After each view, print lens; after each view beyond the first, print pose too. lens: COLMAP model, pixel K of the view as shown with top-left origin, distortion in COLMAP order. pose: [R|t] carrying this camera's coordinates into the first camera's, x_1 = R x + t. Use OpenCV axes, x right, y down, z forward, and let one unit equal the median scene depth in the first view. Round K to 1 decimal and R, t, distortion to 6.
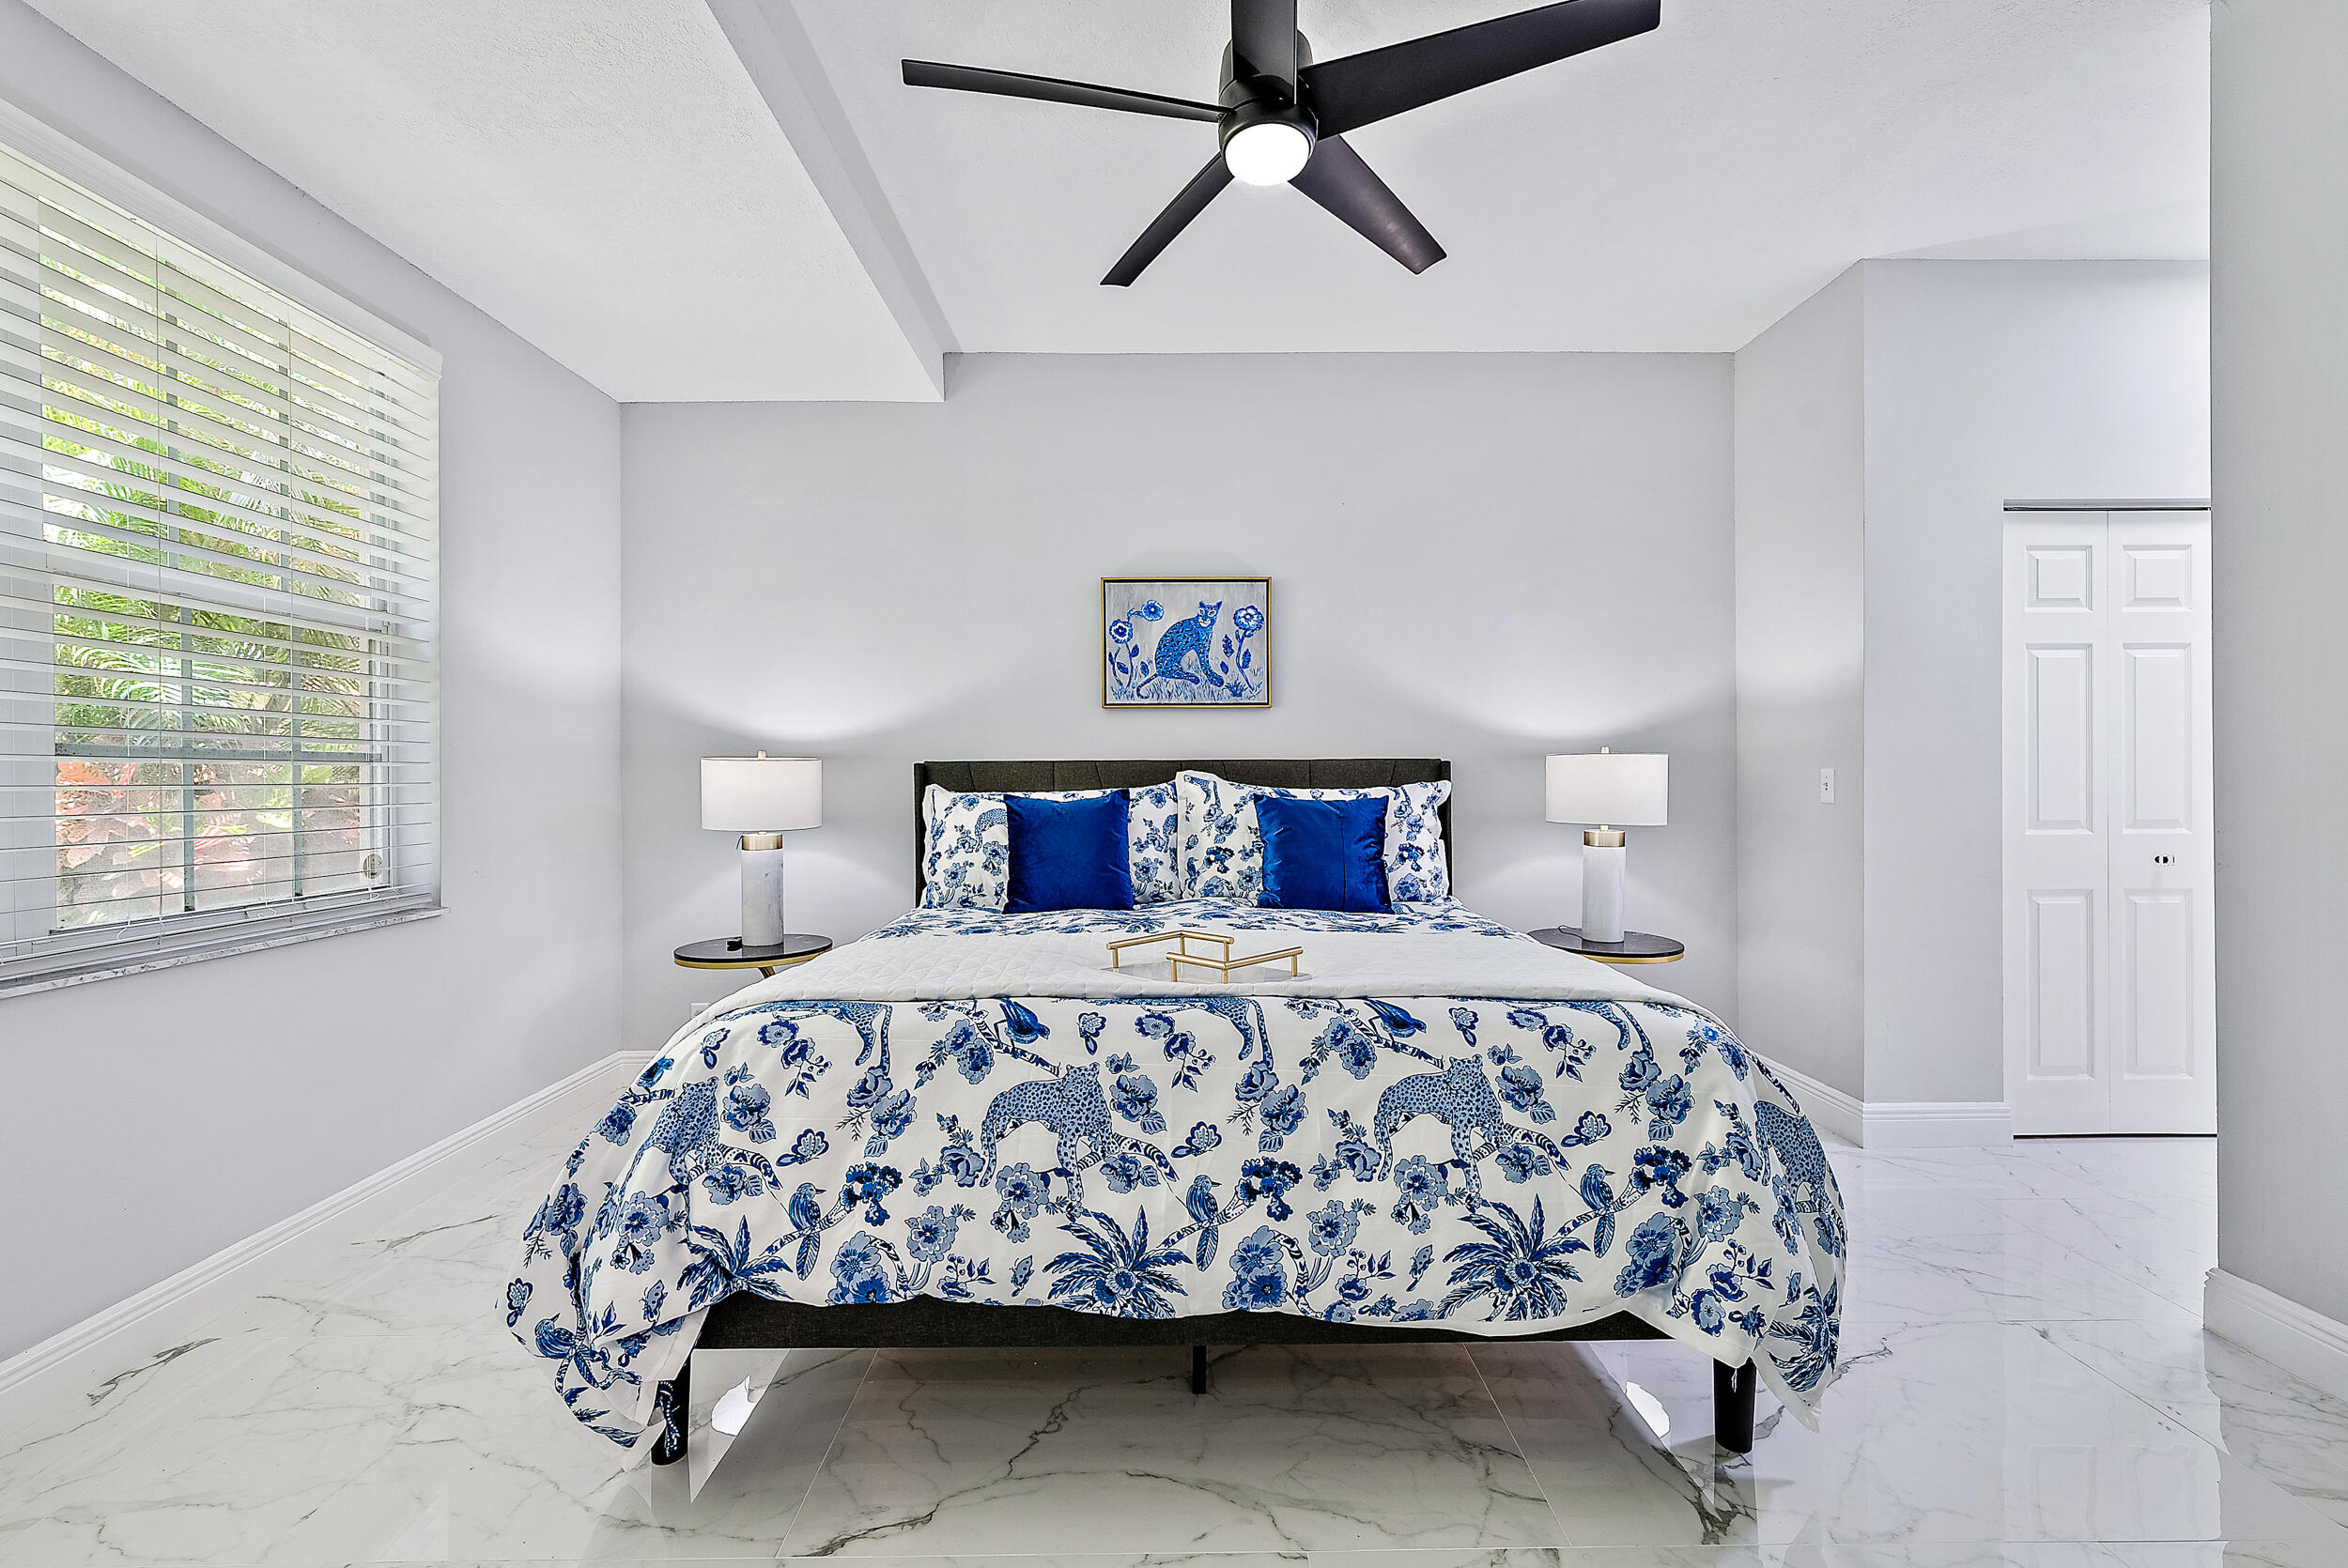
lens RADIAL K [[1009.0, 0, 1174.0], [0, 1009.0, 784.0], [0, 0, 1]] dist [0.000453, 0.000253]
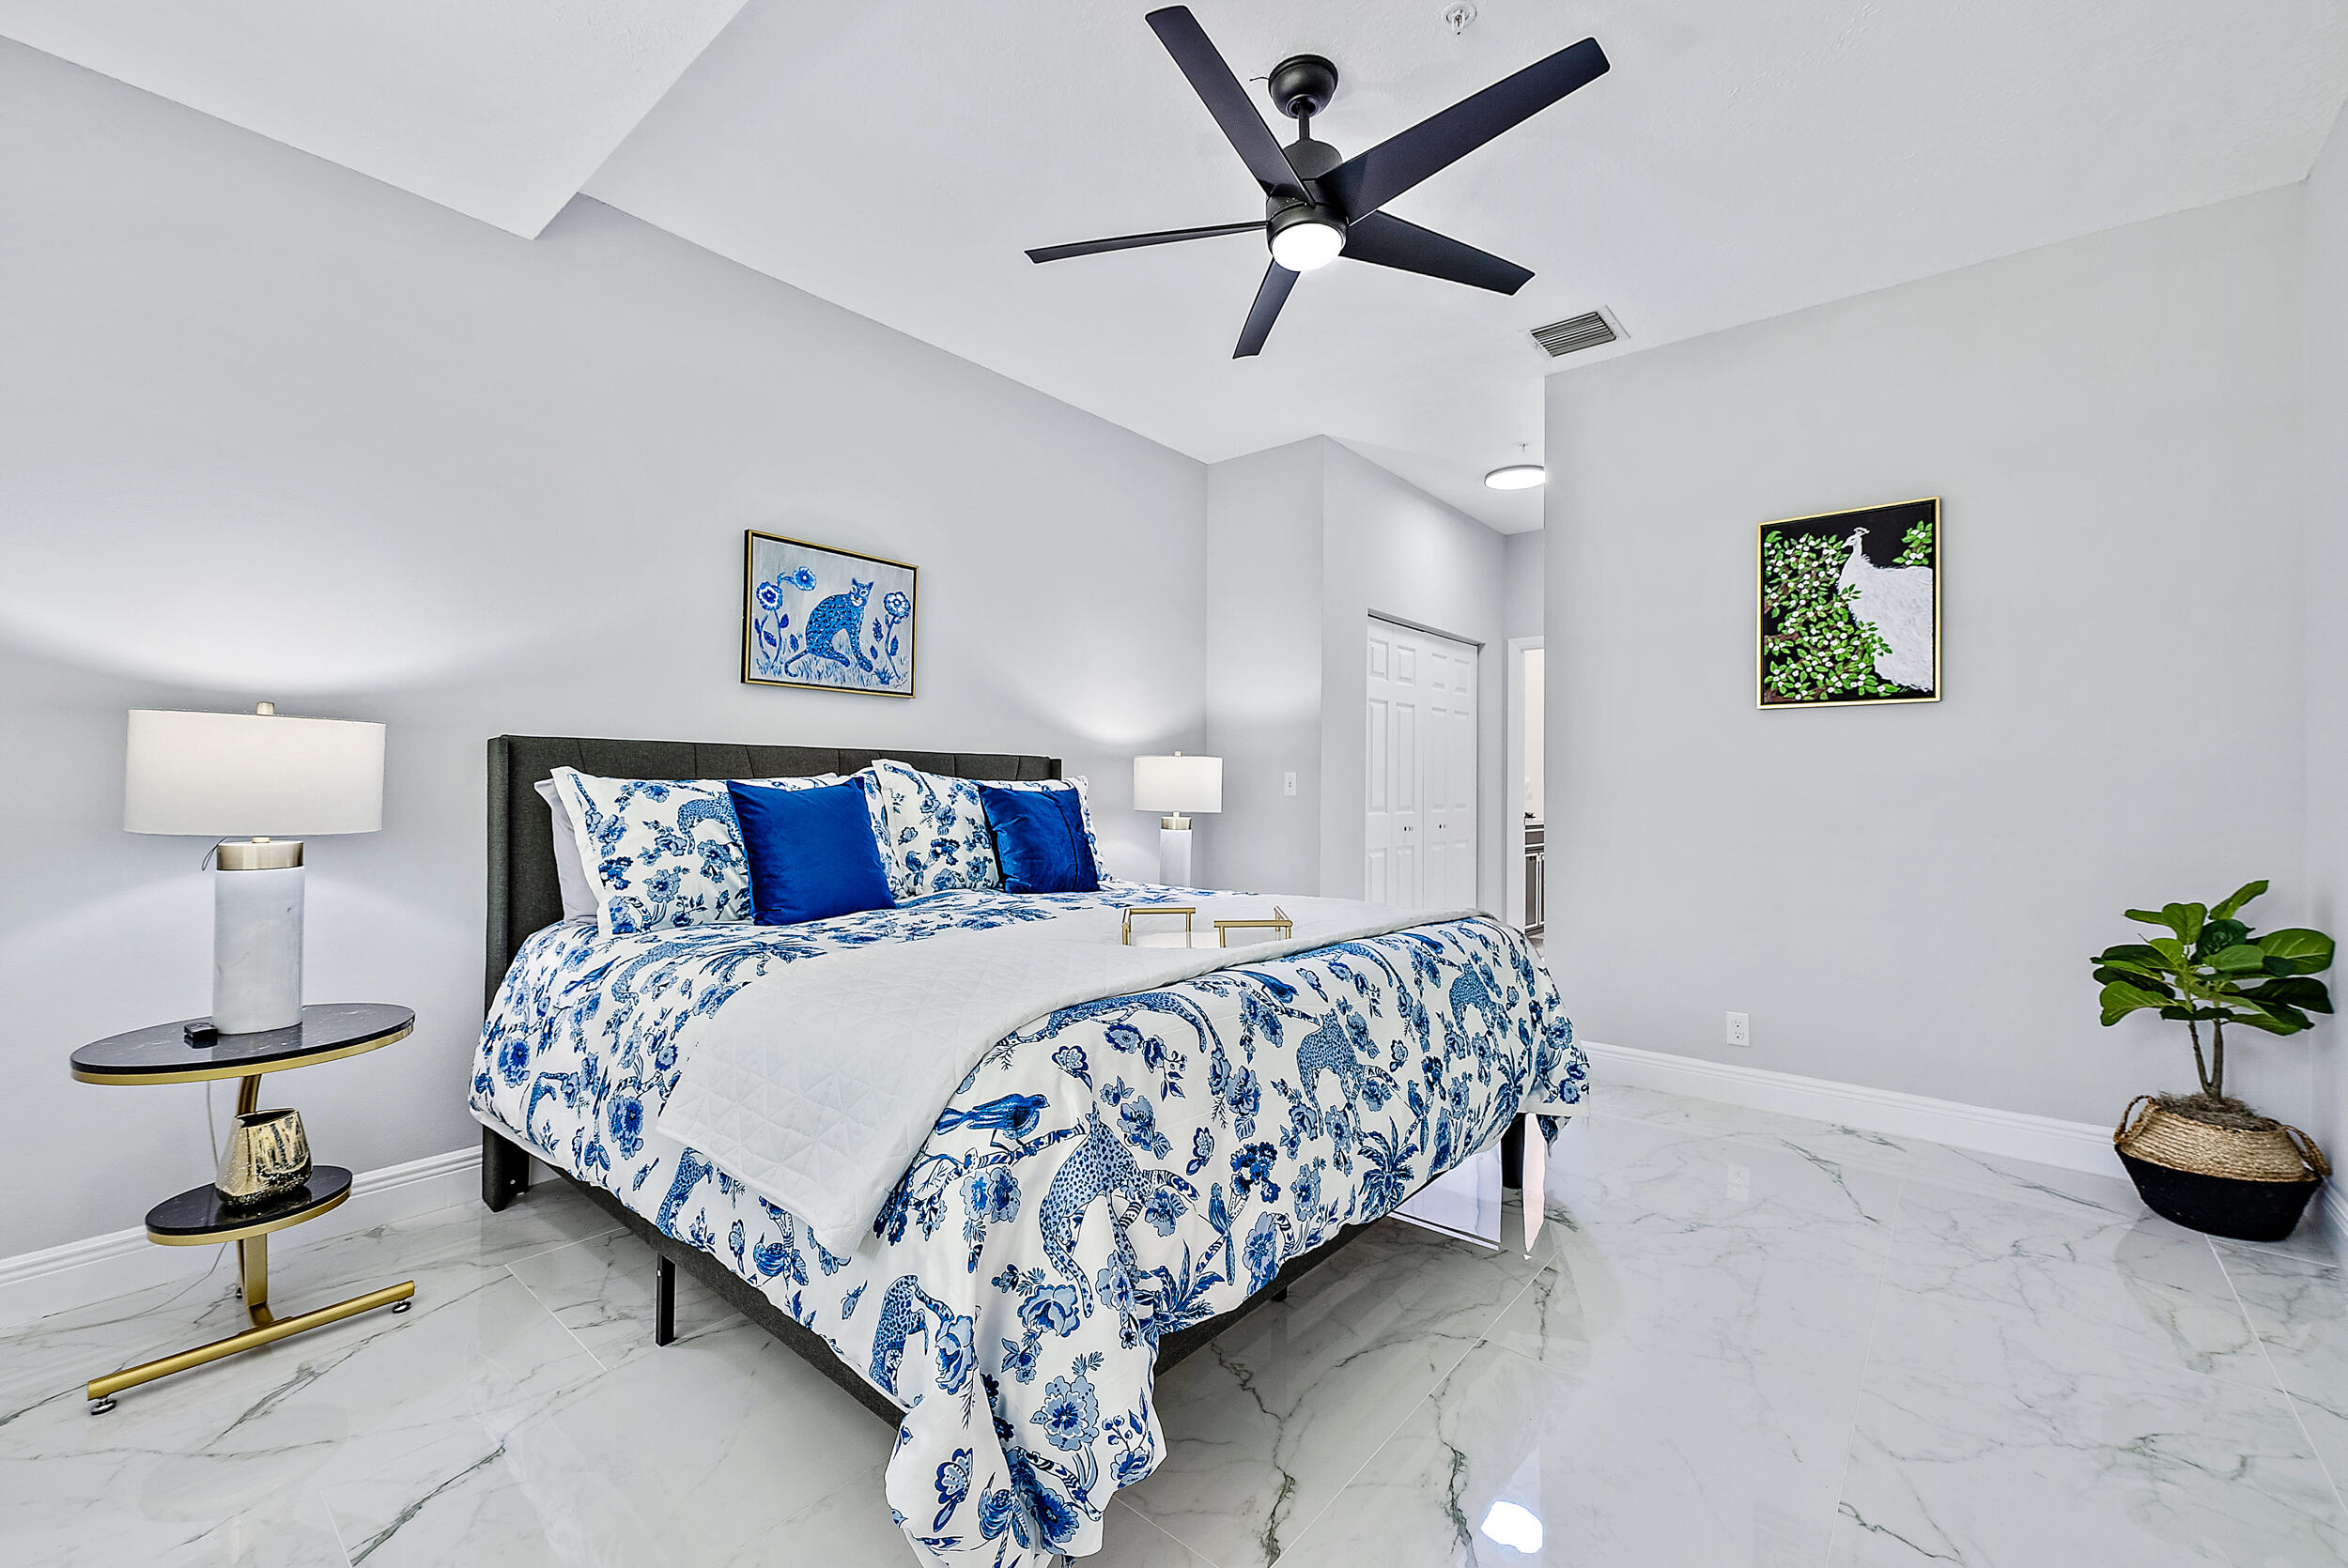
lens RADIAL K [[954.6, 0, 1227.5], [0, 954.6, 775.5], [0, 0, 1]] dist [0.001543, 0.000373]
pose [[0.632211, 0.019558, 0.774550, -0.497151], [-0.005837, 0.999773, -0.020480, 0.018882], [-0.774774, 0.008426, 0.632182, 0.207545]]
